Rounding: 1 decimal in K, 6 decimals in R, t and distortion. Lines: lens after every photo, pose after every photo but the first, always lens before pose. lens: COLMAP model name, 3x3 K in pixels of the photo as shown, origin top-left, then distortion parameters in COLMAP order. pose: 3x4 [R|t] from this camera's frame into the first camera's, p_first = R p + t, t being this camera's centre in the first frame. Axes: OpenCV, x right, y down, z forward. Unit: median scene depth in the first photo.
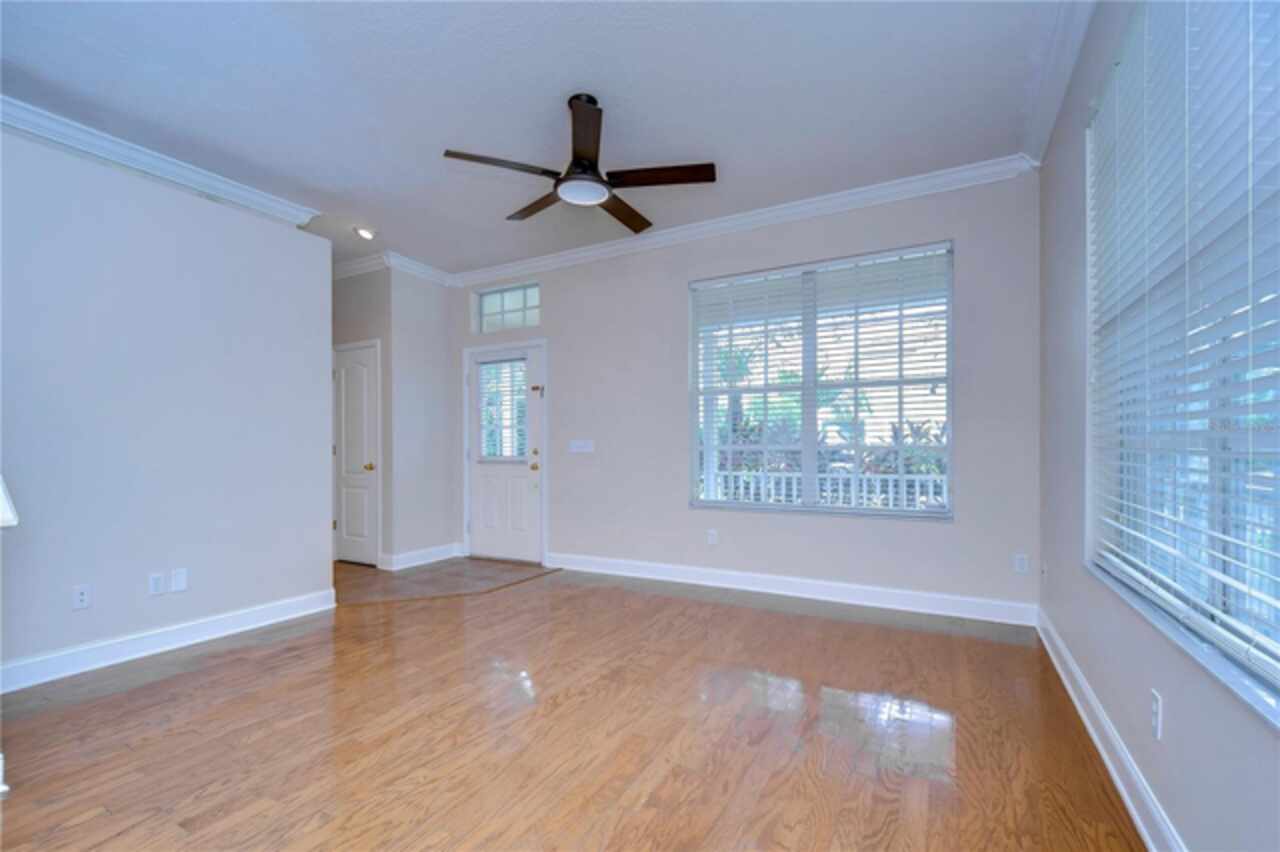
lens RADIAL K [[558.8, 0, 643.6], [0, 558.8, 452.6], [0, 0, 1]] dist [0.006287, -0.006271]
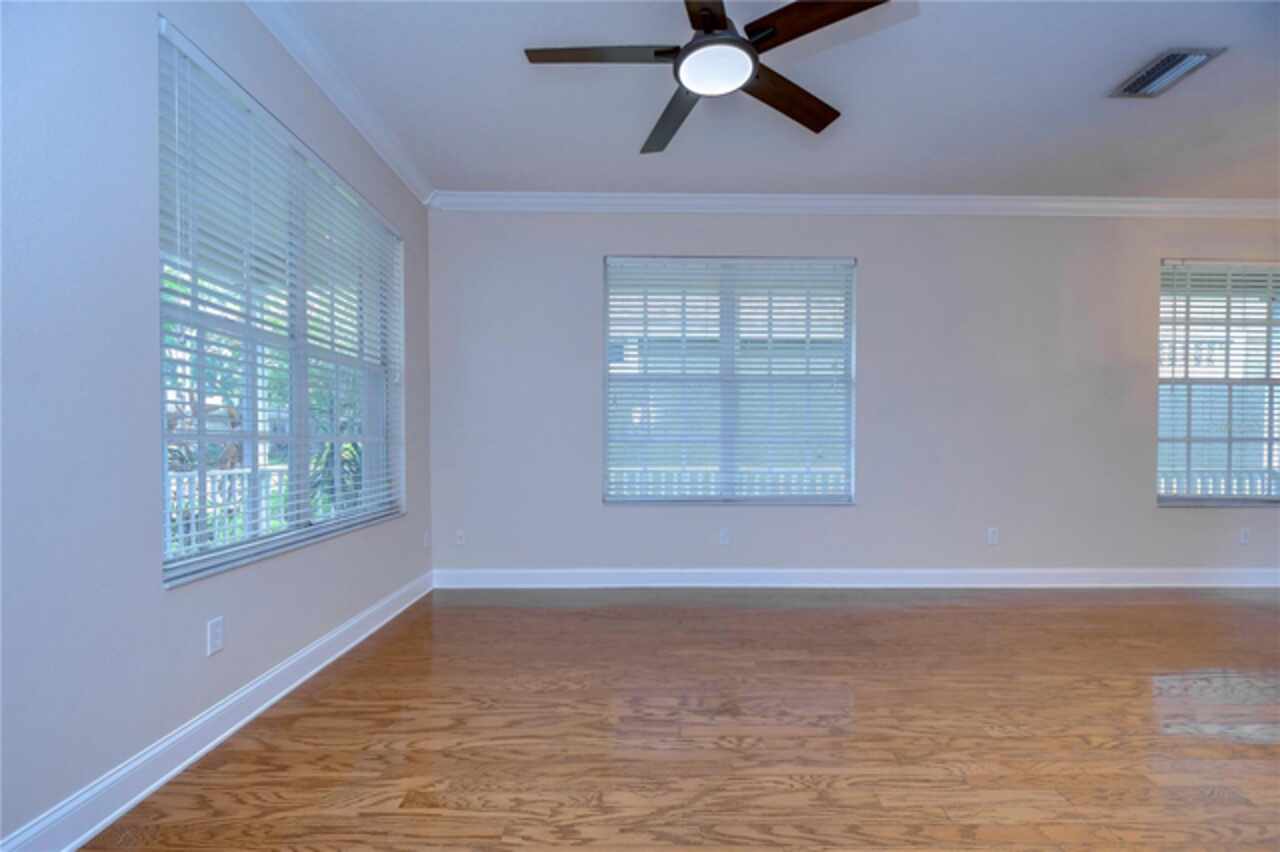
lens RADIAL K [[553.3, 0, 636.7], [0, 553.3, 450.7], [0, 0, 1]] dist [0.001861, 0.000299]
pose [[-0.476702, -0.015006, 0.878937, -0.434370], [0.006242, 0.999771, 0.020454, -0.006886], [-0.879043, 0.015237, -0.476499, 0.913691]]
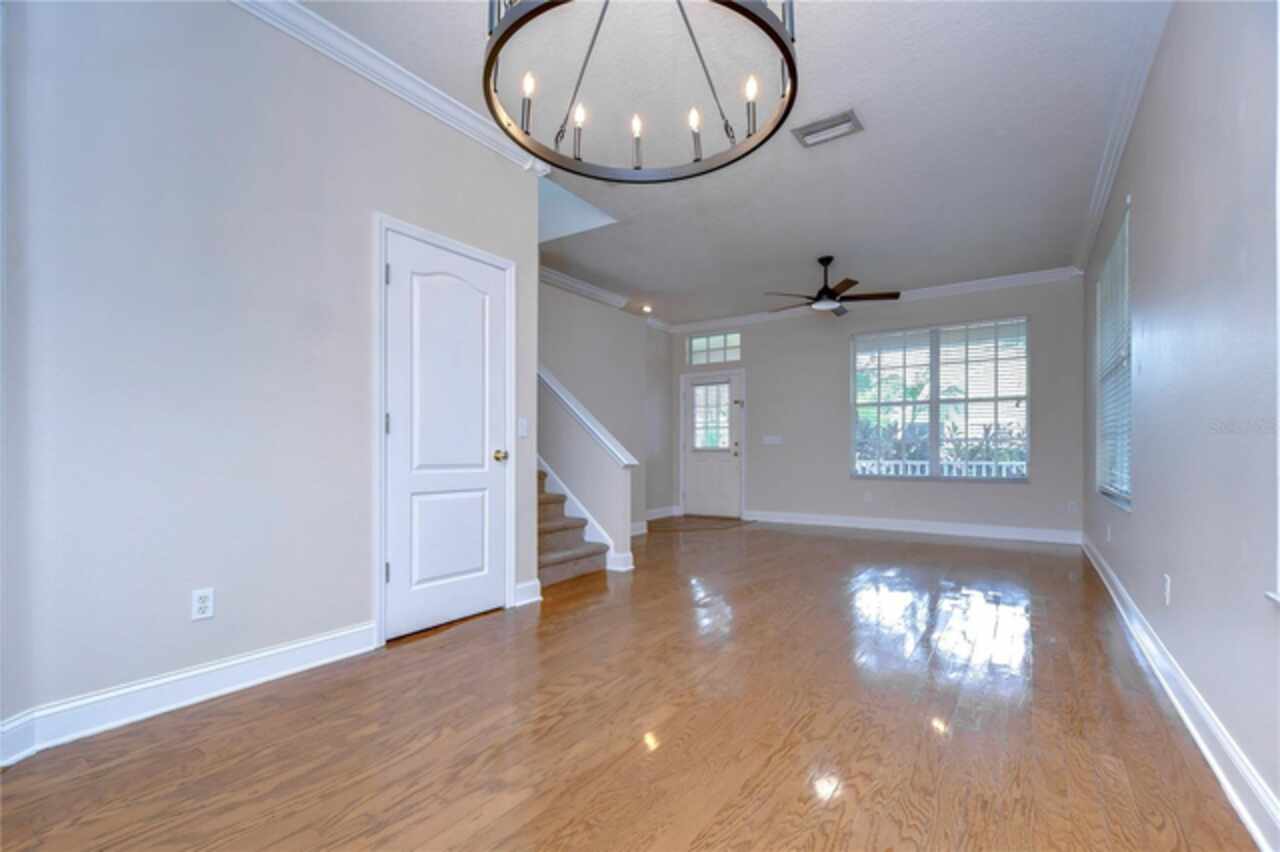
lens RADIAL K [[558.8, 0, 643.6], [0, 558.8, 452.6], [0, 0, 1]] dist [0.006287, -0.006271]
pose [[0.994192, 0.003316, -0.107565, -0.332857], [-0.003646, 0.999989, -0.002878, 0.031884], [0.107555, 0.003254, 0.994194, -0.631537]]
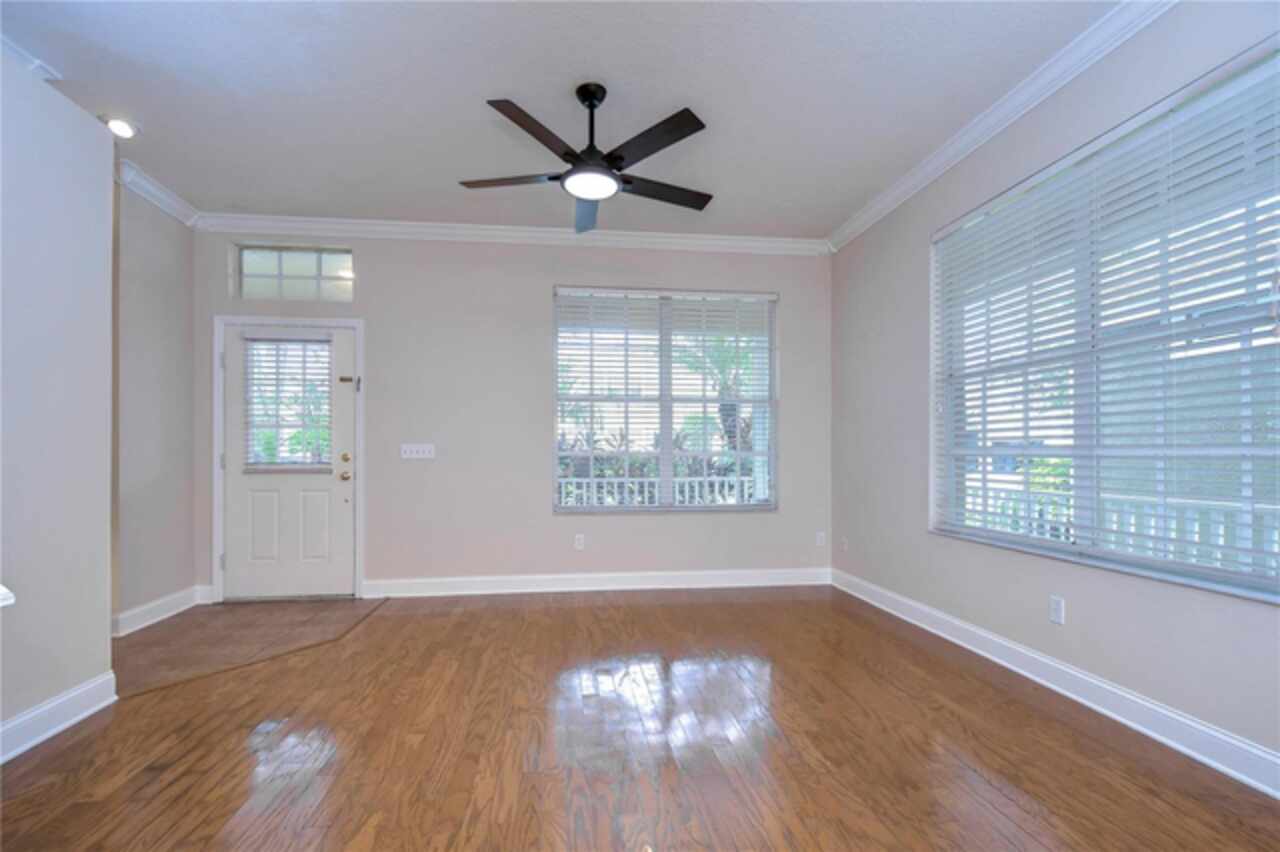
lens RADIAL K [[564.4, 0, 630.9], [0, 564.4, 453.0], [0, 0, 1]] dist [0.000861, -0.000645]
pose [[0.816312, 0.005418, 0.577586, -0.390285], [0.001521, 0.999932, -0.011531, 0.001732], [-0.577609, 0.010291, 0.816249, 0.114762]]
